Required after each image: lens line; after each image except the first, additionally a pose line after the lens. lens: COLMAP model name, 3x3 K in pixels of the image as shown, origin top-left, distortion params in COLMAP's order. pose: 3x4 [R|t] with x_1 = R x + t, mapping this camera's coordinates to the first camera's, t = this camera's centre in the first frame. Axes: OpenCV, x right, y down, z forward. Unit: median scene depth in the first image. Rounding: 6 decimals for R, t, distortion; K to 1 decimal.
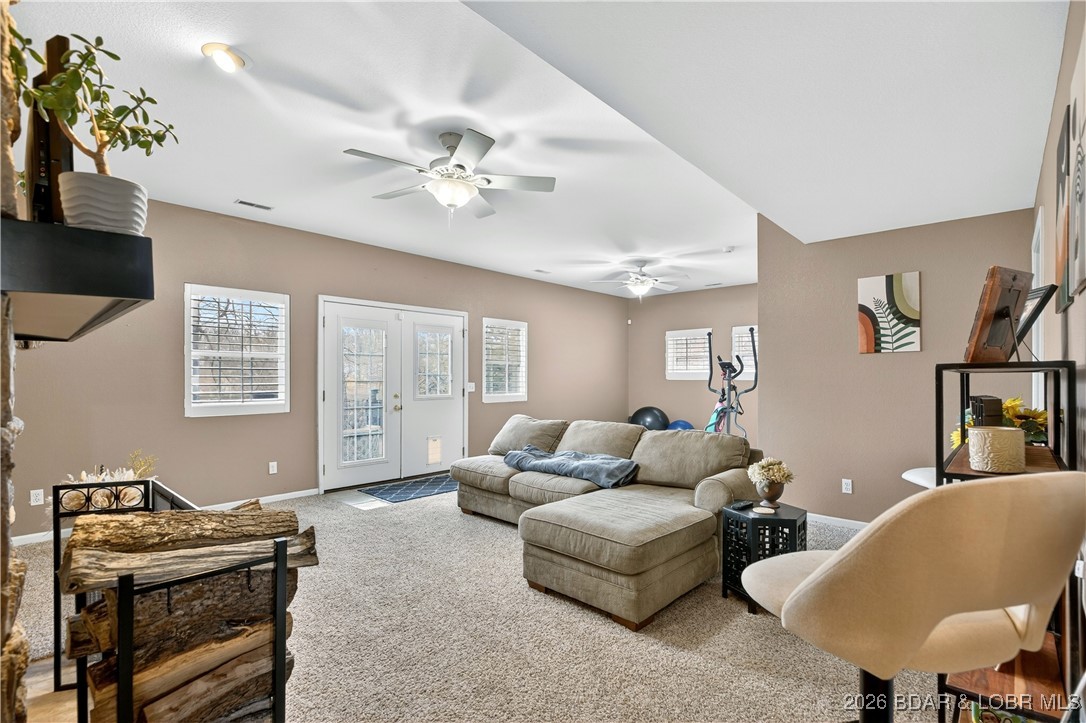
lens RADIAL K [[496.1, 0, 545.4], [0, 496.1, 369.5], [0, 0, 1]] dist [-0.010994, 0.000765]
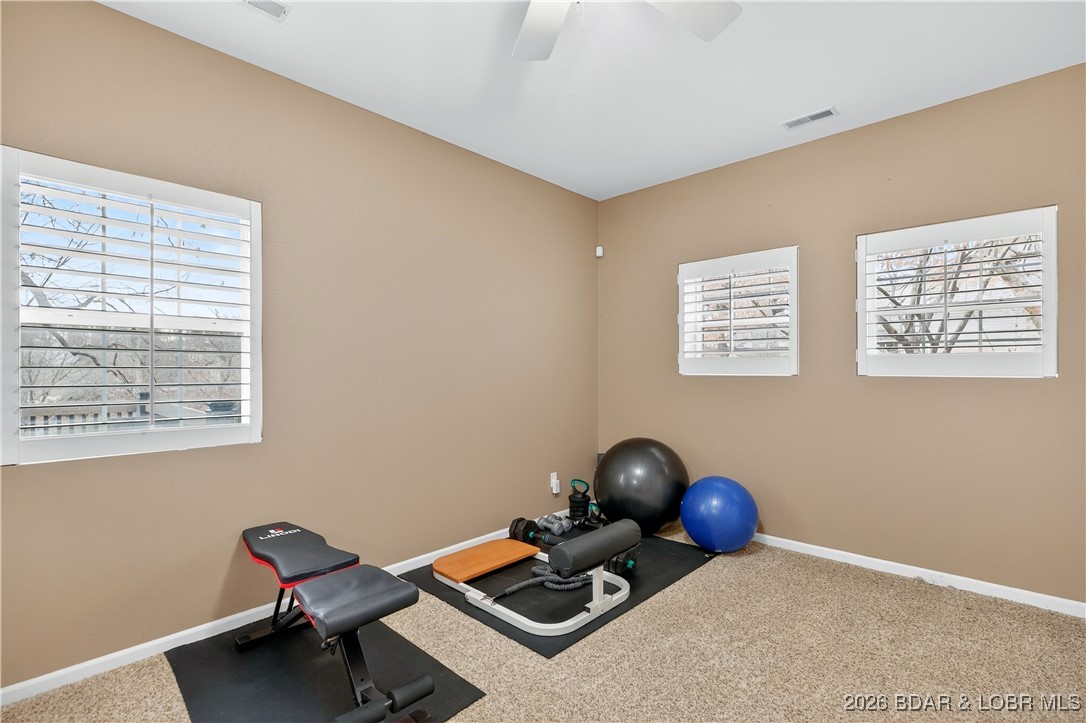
lens RADIAL K [[496.1, 0, 540.7], [0, 496.1, 364.8], [0, 0, 1]] dist [-0.010994, 0.000765]
pose [[0.999982, 0.000325, -0.006047, 0.124730], [-0.000290, 0.999984, 0.005712, 0.008887], [0.006048, -0.005711, 0.999965, 0.566094]]
